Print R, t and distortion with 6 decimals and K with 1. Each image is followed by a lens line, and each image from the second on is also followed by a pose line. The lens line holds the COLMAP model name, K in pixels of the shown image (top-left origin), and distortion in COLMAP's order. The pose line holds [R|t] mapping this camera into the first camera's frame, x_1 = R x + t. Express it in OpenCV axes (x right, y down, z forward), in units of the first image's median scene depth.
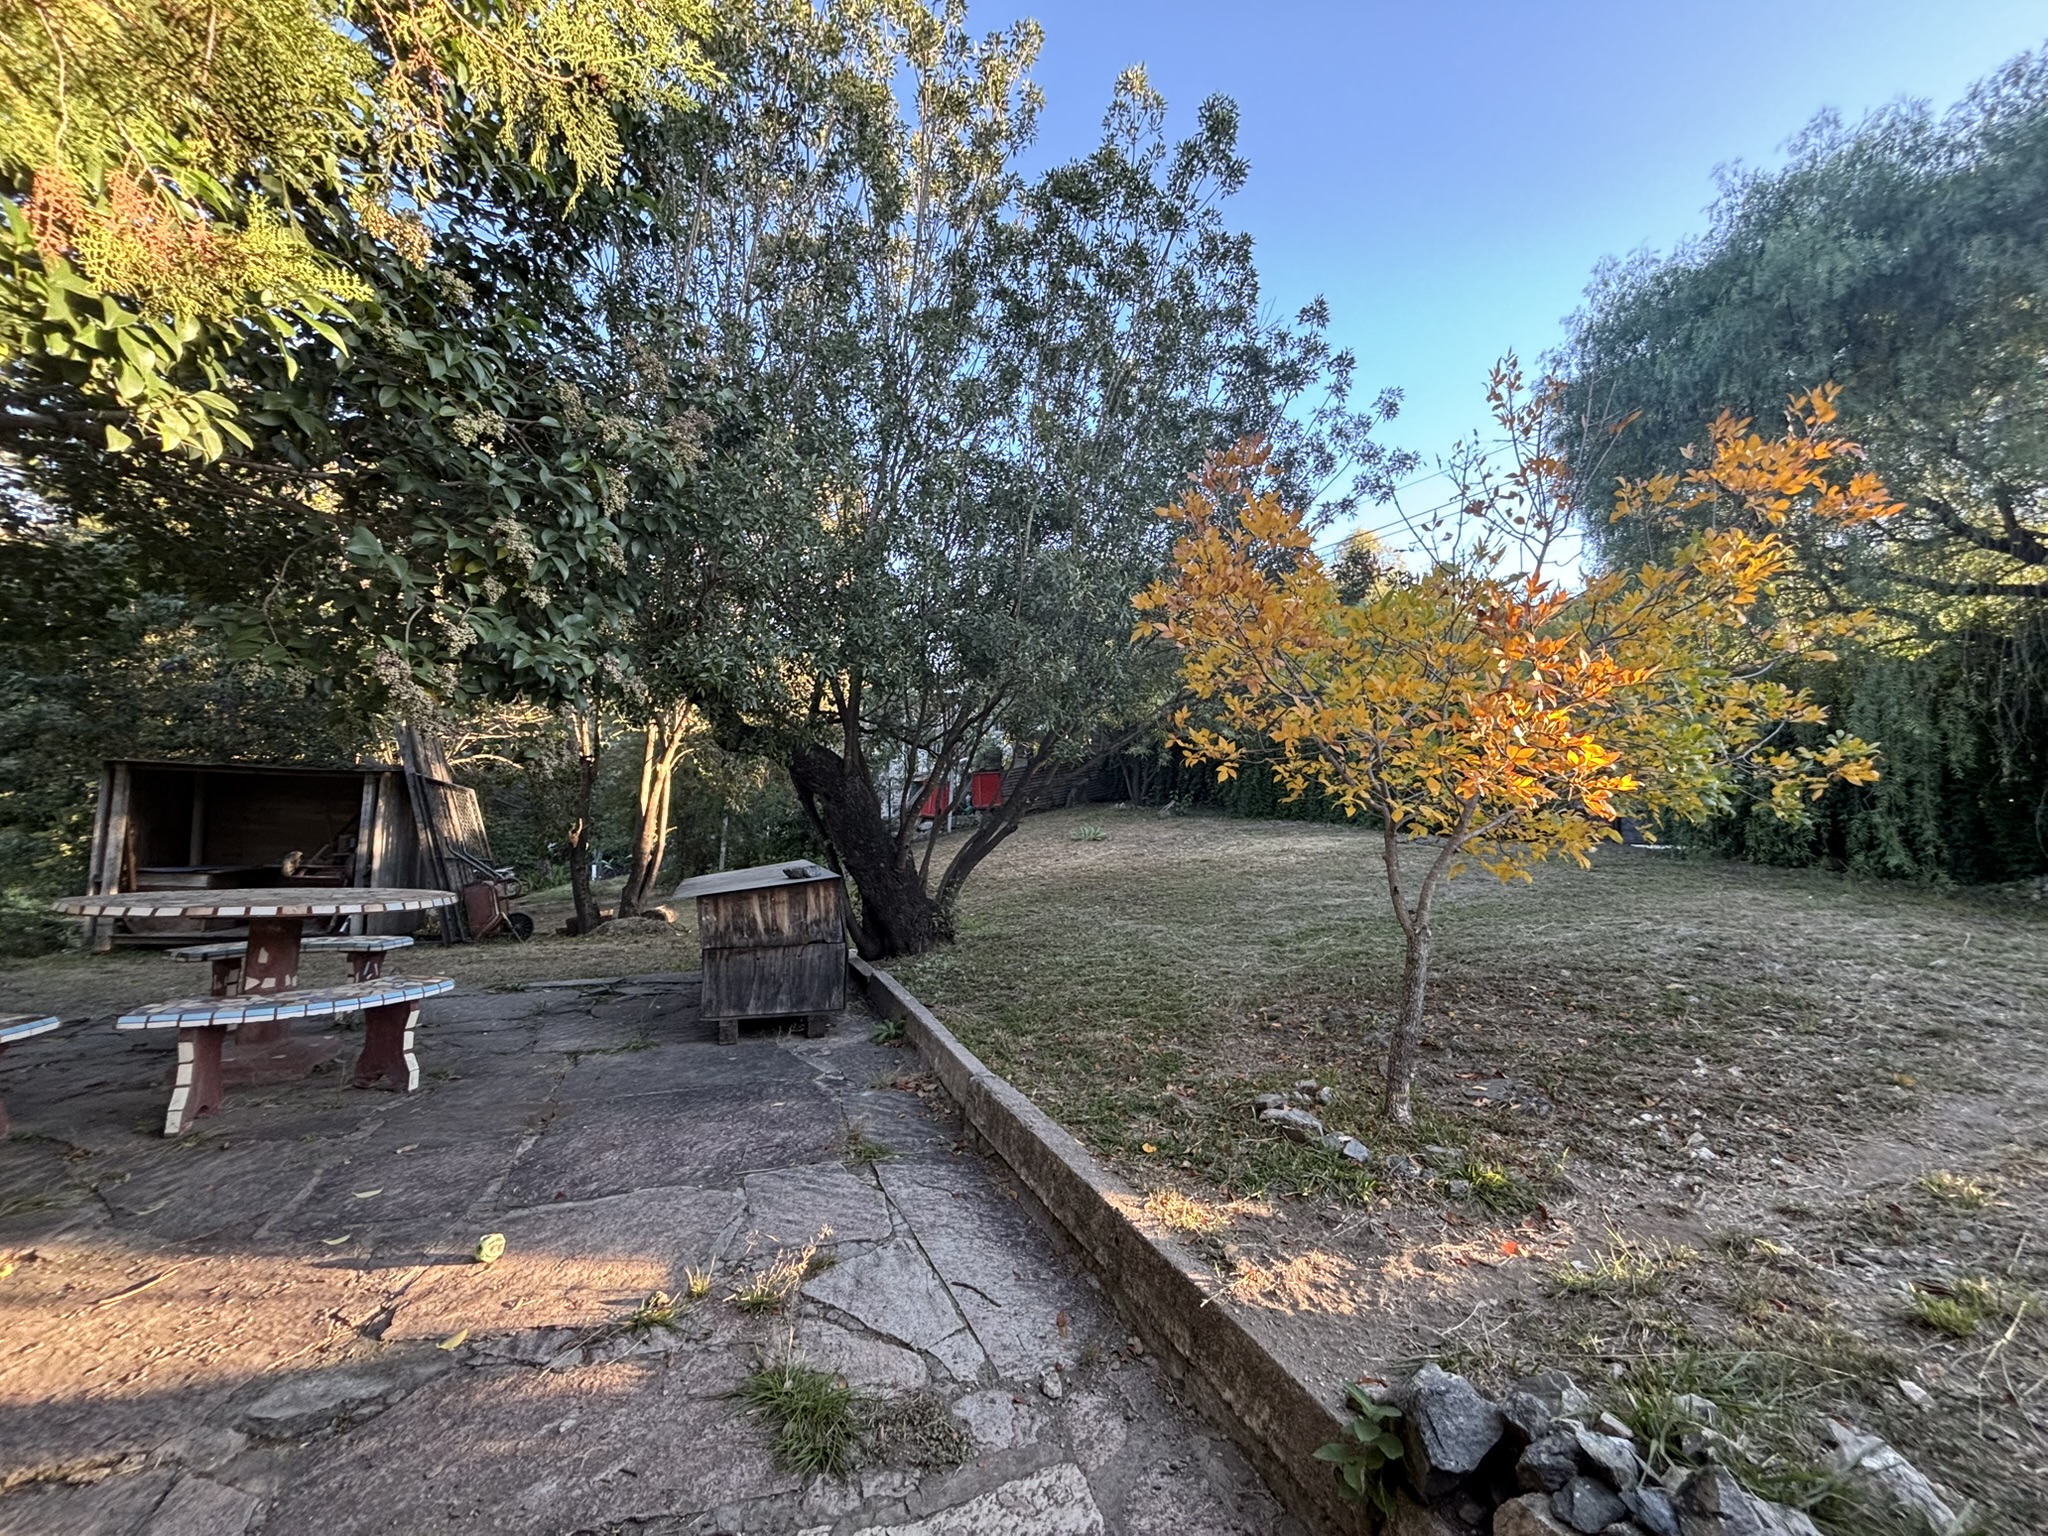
lens RADIAL K [[816.9, 0, 1023.3], [0, 816.9, 768.0], [0, 0, 1]] dist [0.000115, 0.000038]
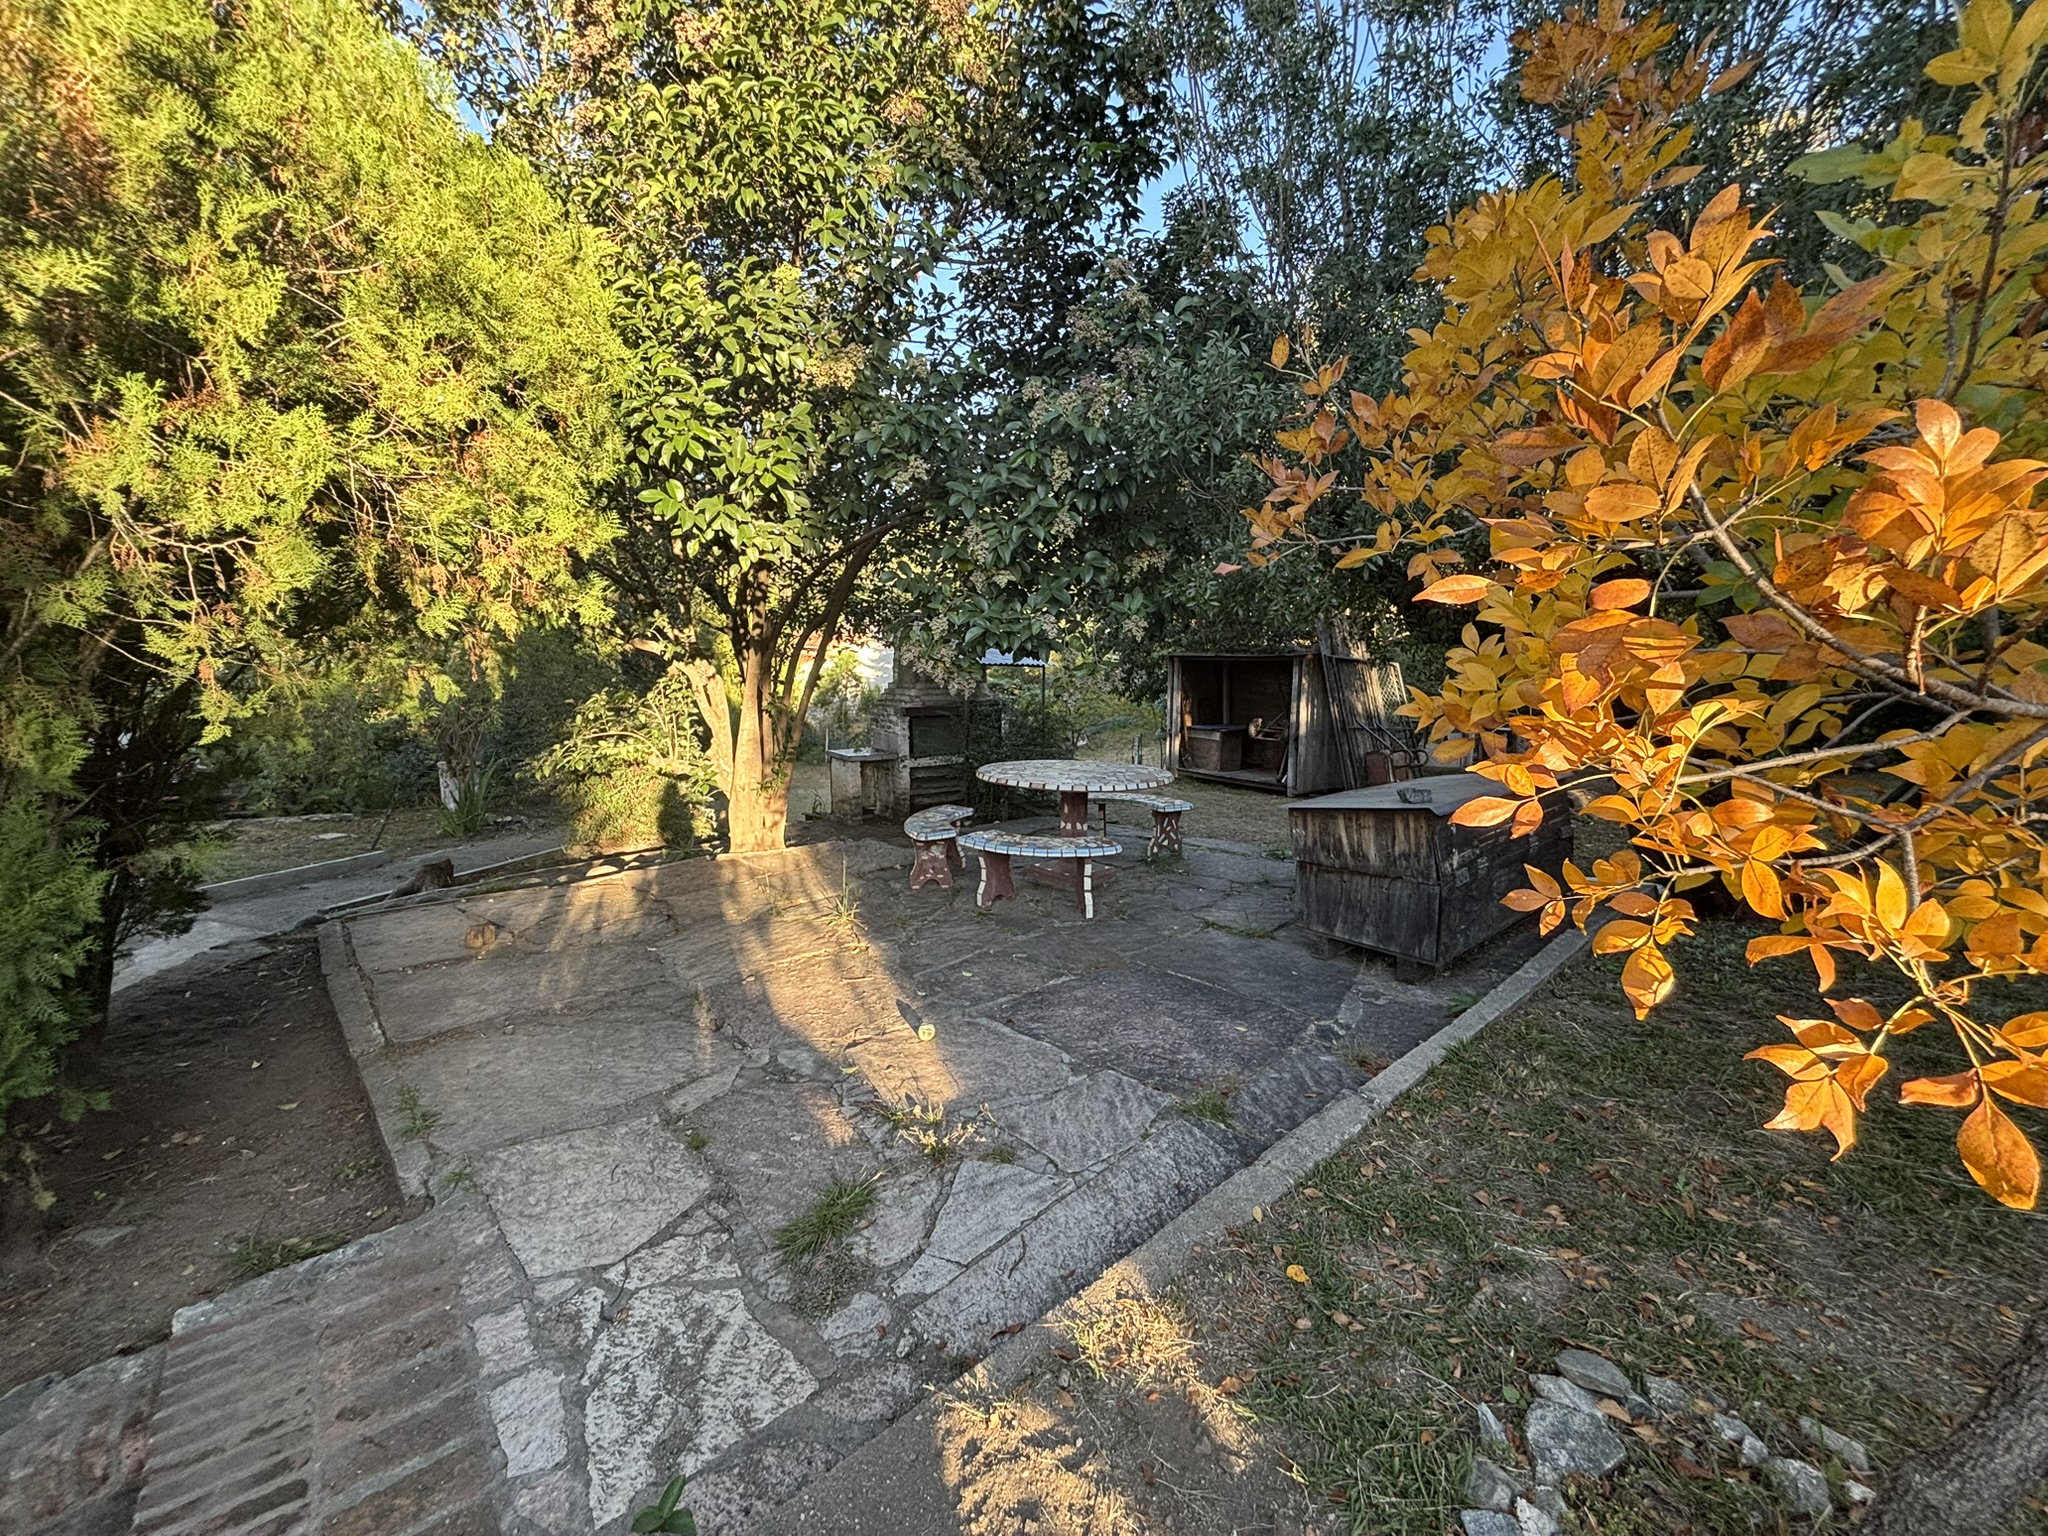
lens RADIAL K [[816.9, 0, 1023.2], [0, 816.9, 766.8], [0, 0, 1]] dist [0.000115, 0.000038]
pose [[0.366315, 0.098106, -0.925305, 0.400344], [0.075307, 0.988038, 0.134570, -0.053143], [0.927438, -0.118978, 0.354545, 0.335241]]
